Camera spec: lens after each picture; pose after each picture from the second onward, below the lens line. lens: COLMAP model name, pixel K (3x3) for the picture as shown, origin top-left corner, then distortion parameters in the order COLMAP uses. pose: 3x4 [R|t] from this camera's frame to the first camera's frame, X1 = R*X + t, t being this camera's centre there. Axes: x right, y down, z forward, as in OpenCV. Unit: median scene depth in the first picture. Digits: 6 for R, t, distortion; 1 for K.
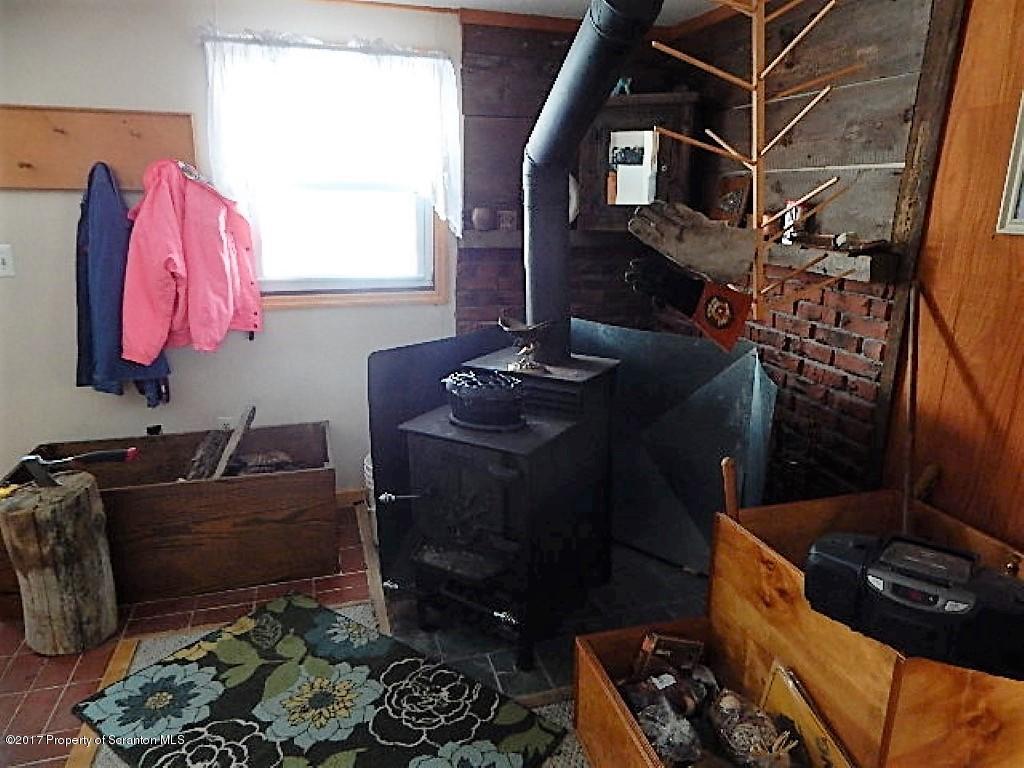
lens RADIAL K [[667.2, 0, 514.8], [0, 667.2, 373.9], [0, 0, 1]] dist [-0.000194, -0.001432]
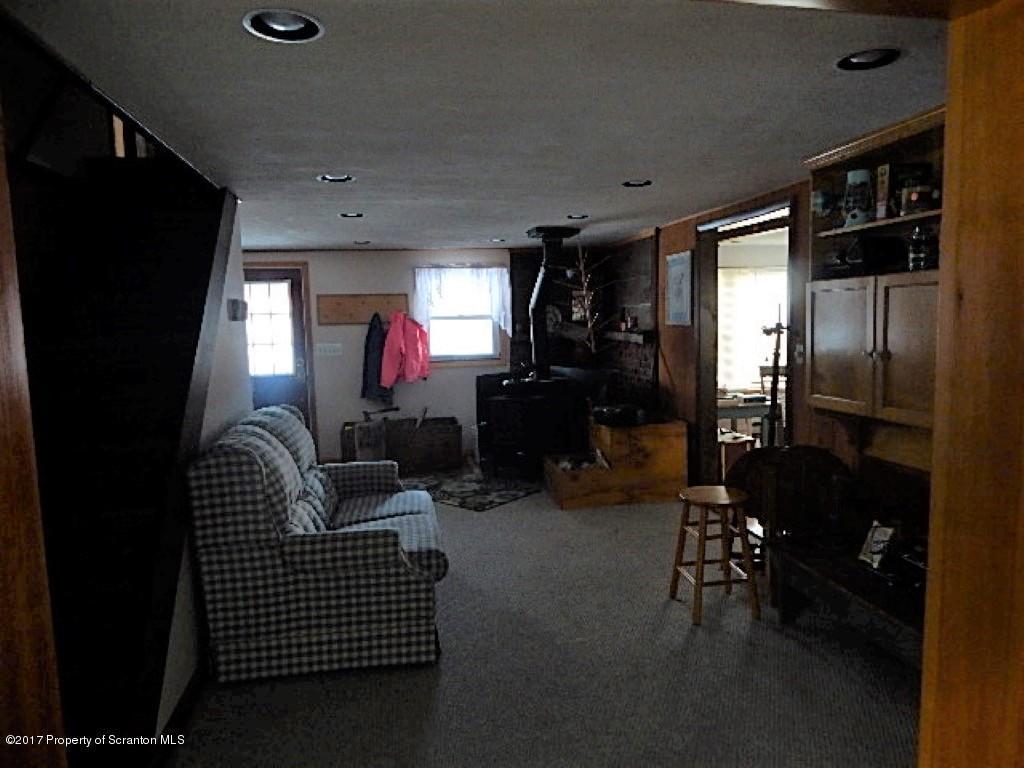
lens RADIAL K [[667.2, 0, 514.8], [0, 667.2, 373.9], [0, 0, 1]] dist [-0.000194, -0.001432]
pose [[0.992742, -0.030017, -0.116460, 0.232575], [0.009552, 0.984972, -0.172447, 0.380950], [0.119886, 0.170083, 0.978110, -1.472468]]
